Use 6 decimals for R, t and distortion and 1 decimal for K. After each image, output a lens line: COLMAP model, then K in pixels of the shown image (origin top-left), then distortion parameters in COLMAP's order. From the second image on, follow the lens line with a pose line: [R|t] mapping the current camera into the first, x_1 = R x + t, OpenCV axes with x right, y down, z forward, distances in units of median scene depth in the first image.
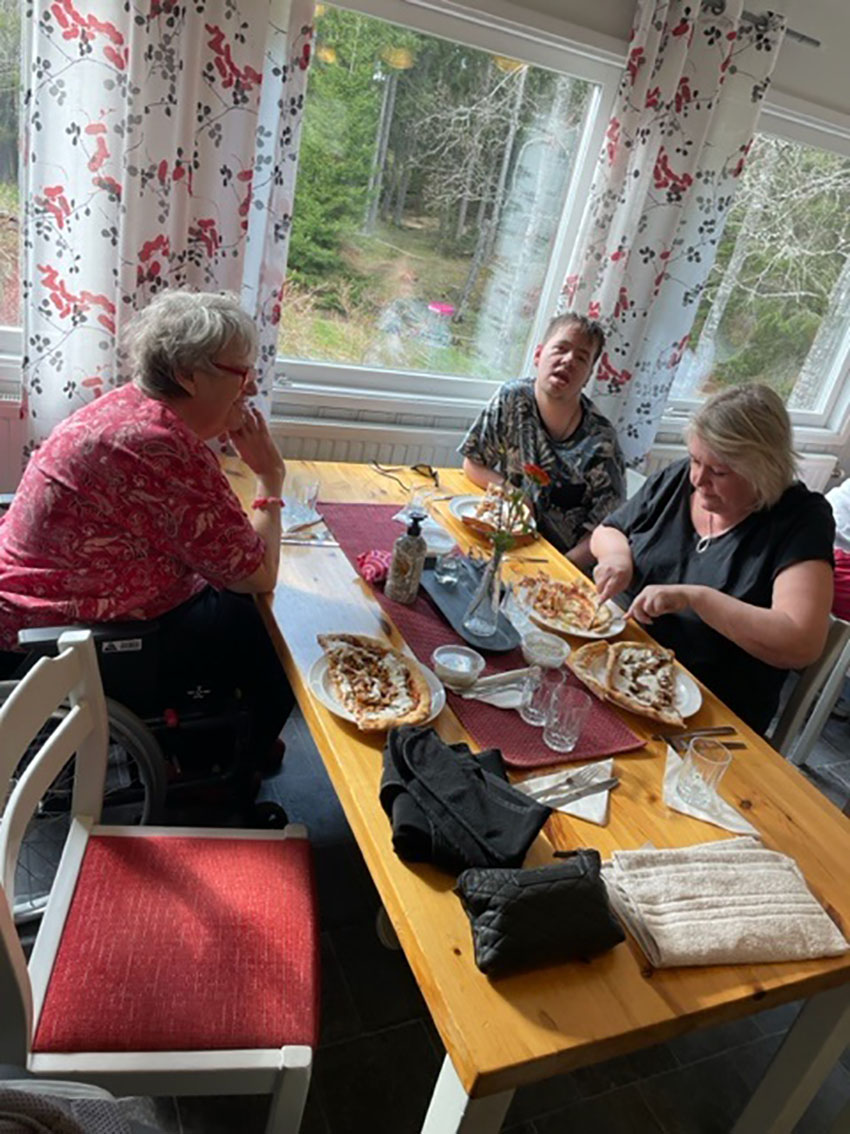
lens RADIAL K [[874.1, 0, 428.2], [0, 874.1, 560.9], [0, 0, 1]] dist [0.079991, -0.117579]
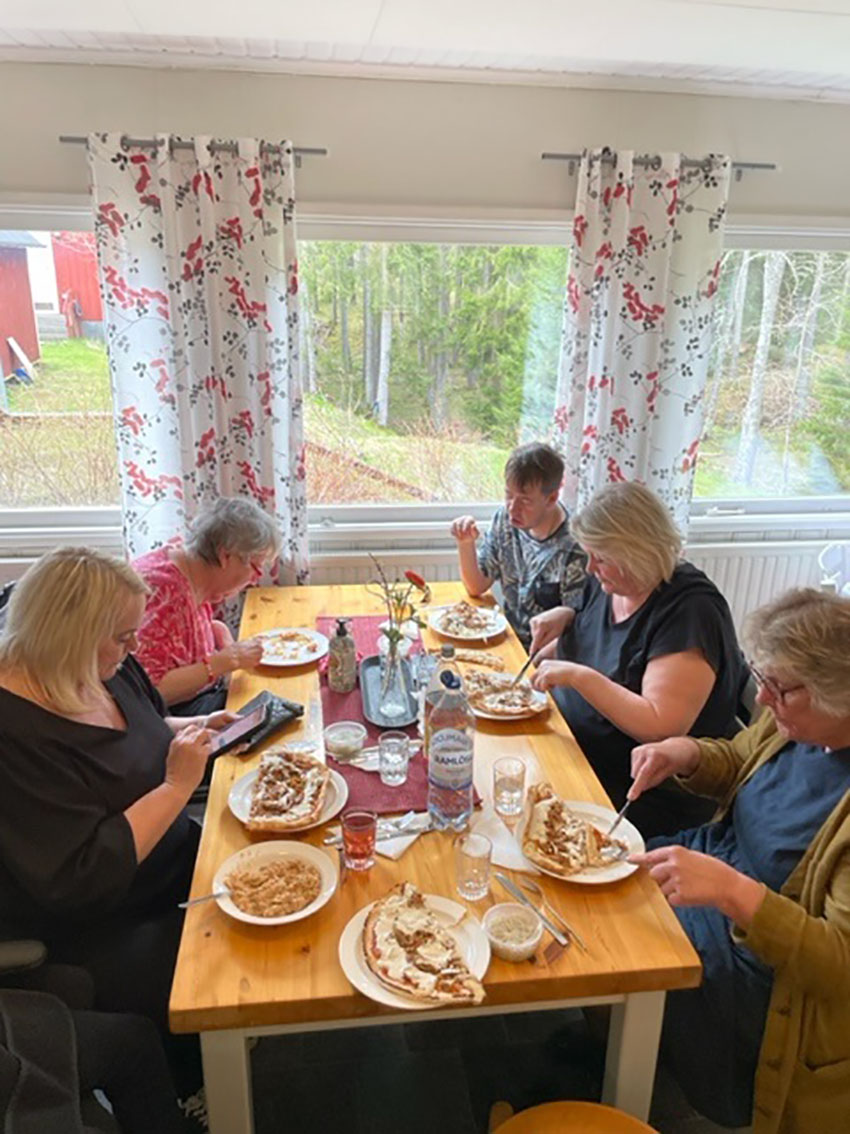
lens RADIAL K [[874.1, 0, 428.2], [0, 874.1, 560.9], [0, 0, 1]] dist [0.079991, -0.117579]
pose [[0.942756, -0.089413, -0.321273, 0.381353], [0.041561, 0.987377, -0.152838, 0.044971], [0.330883, 0.130737, 0.934572, -0.104063]]
